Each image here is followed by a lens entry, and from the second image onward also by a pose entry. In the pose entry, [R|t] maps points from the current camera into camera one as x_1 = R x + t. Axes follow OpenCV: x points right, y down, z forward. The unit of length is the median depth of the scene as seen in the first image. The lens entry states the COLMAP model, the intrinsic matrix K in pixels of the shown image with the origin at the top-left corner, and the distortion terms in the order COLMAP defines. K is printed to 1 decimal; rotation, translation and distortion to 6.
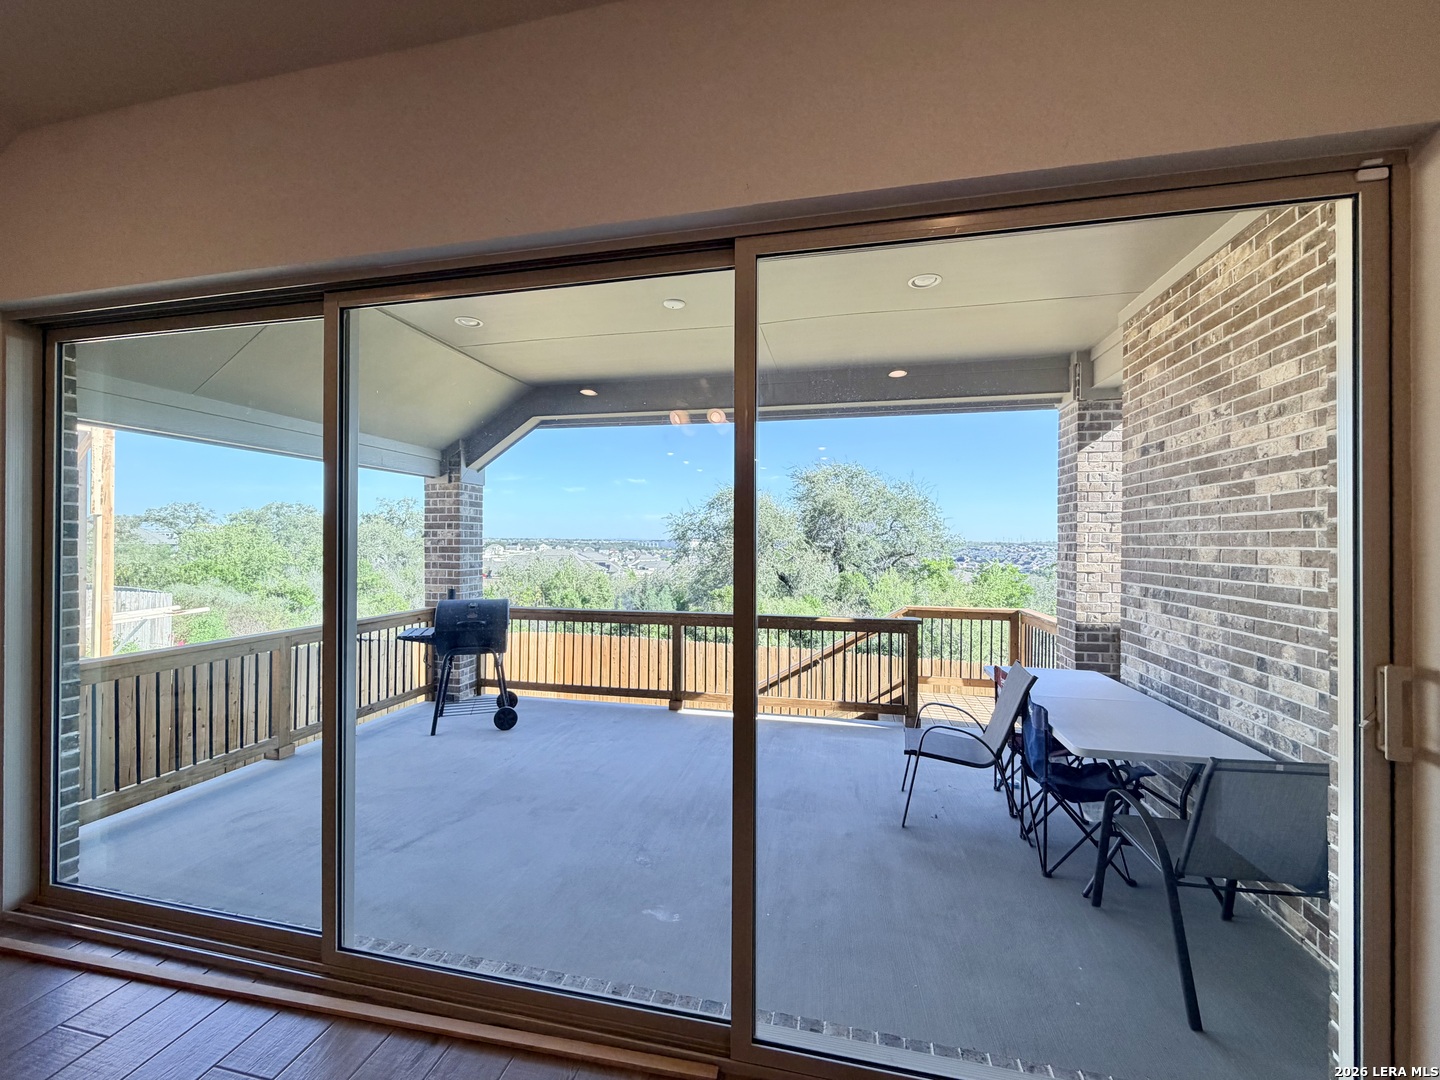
lens RADIAL K [[572.2, 0, 713.9], [0, 572.2, 539.3], [0, 0, 1]] dist [0.000099, -0.000522]
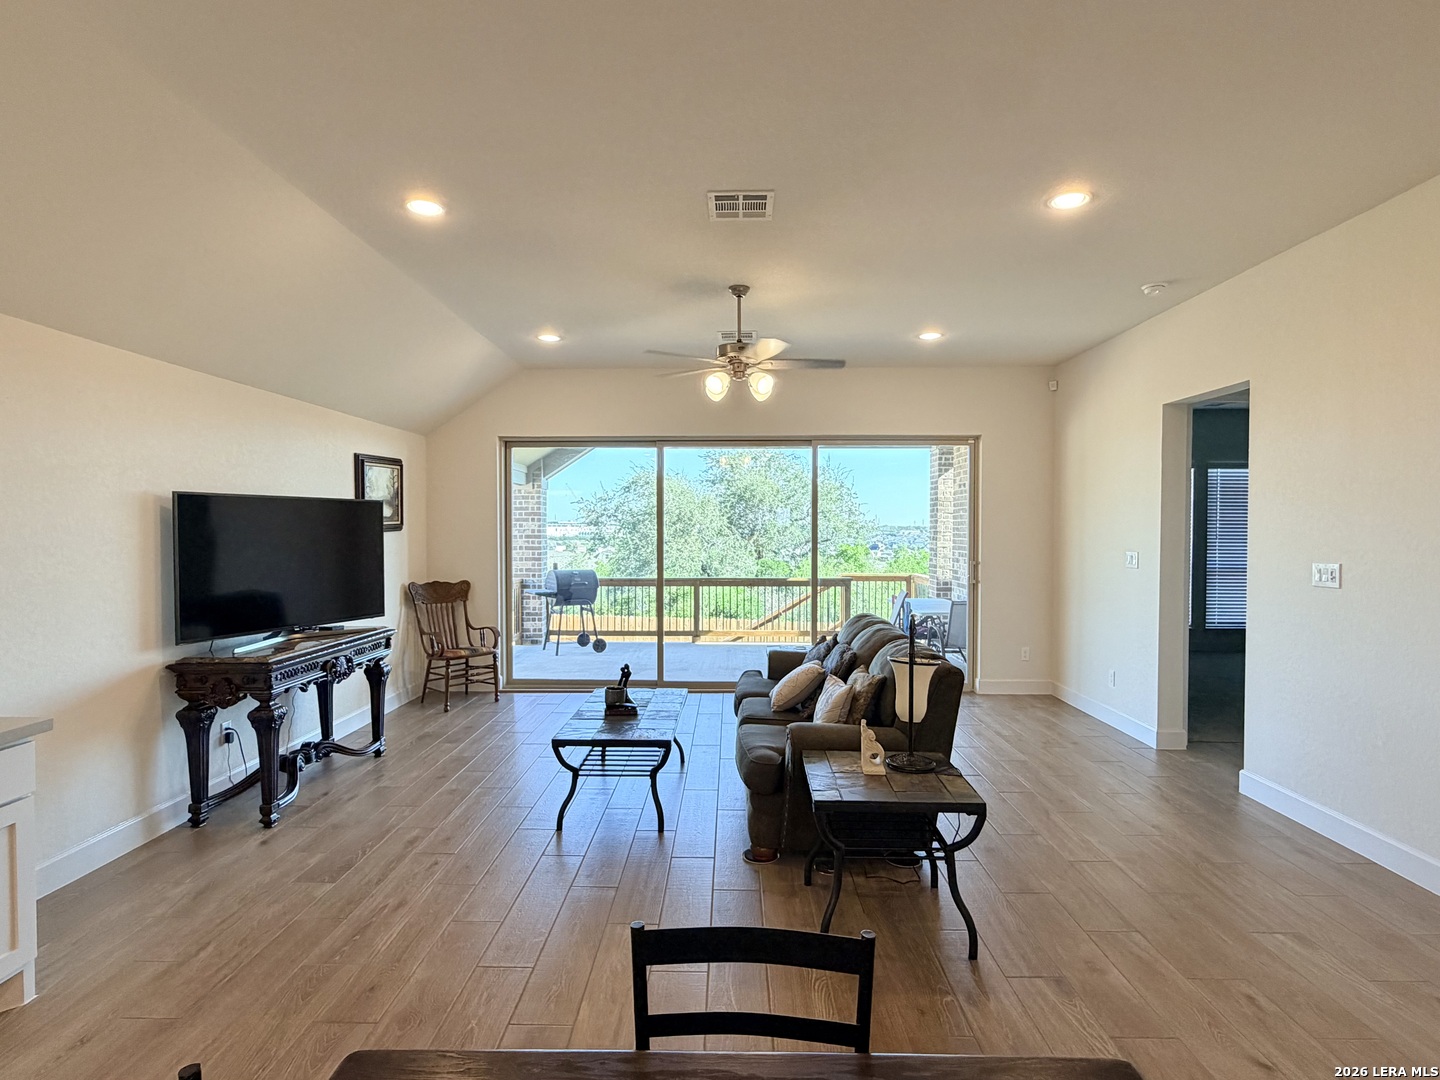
lens RADIAL K [[748.8, 0, 715.6], [0, 748.8, 546.4], [0, 0, 1]] dist [0.002218, -0.001360]
pose [[0.980430, -0.008576, 0.196681, -0.383041], [0.002509, 0.999514, 0.031076, -0.013811], [-0.196852, -0.029975, 0.979975, -0.881656]]
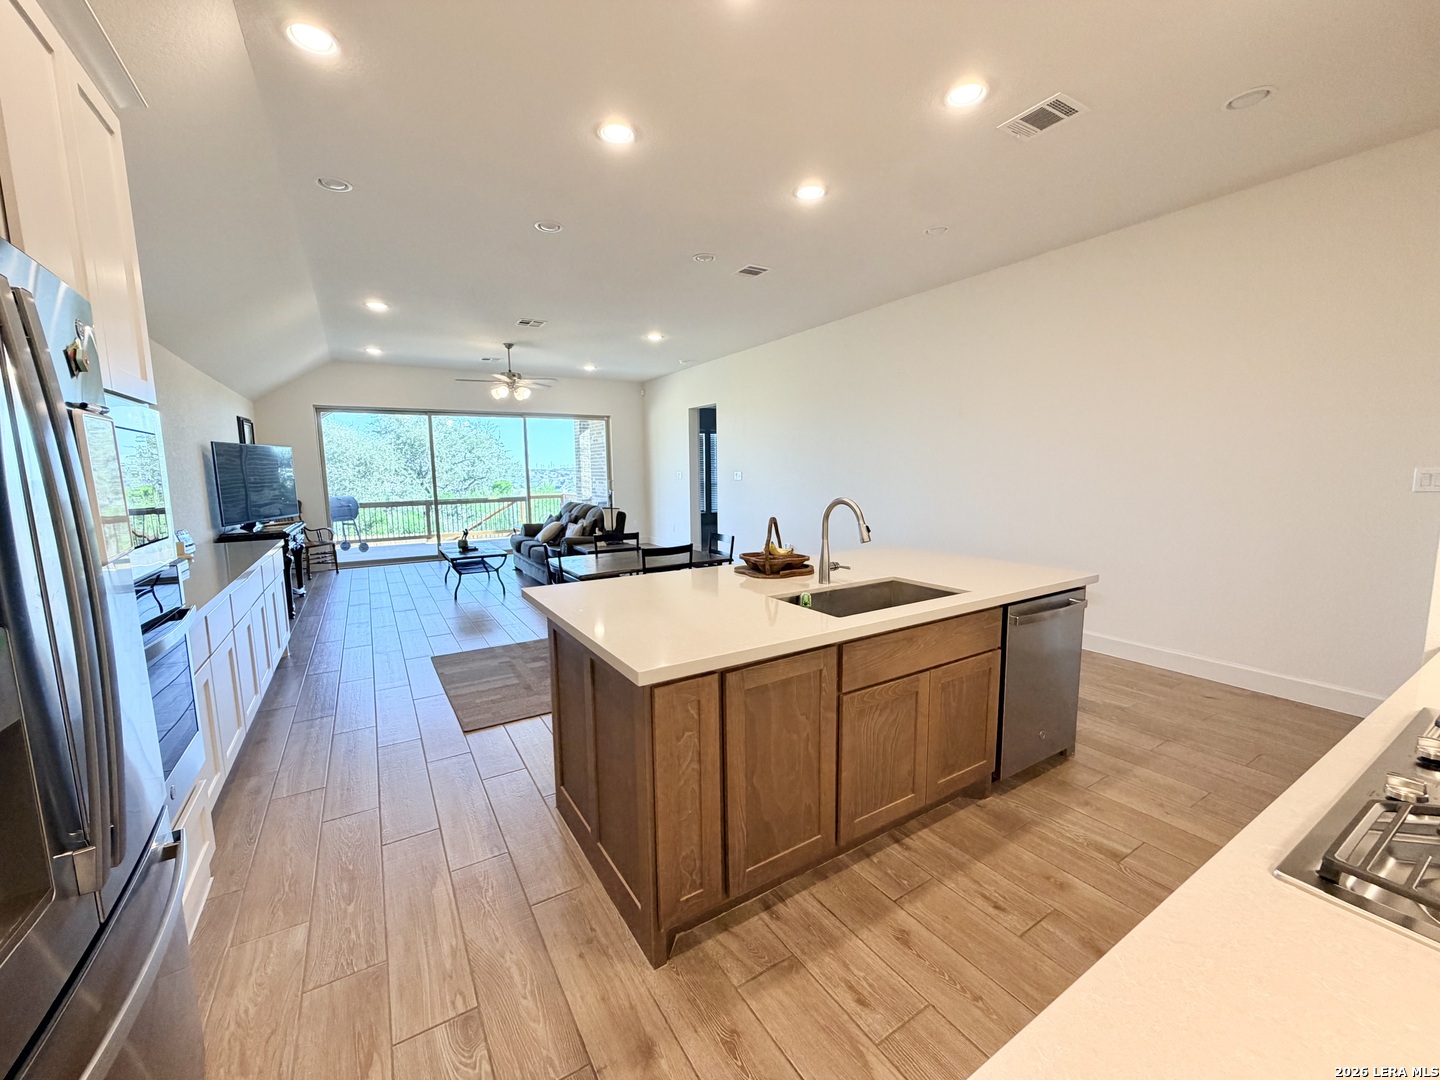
lens RADIAL K [[572.2, 0, 713.3], [0, 572.2, 541.3], [0, 0, 1]] dist [0.000099, -0.000522]
pose [[0.719912, -0.104194, 0.686200, -0.786174], [0.014918, 0.990762, 0.134789, 0.002853], [-0.693905, -0.086799, 0.714816, -1.351095]]
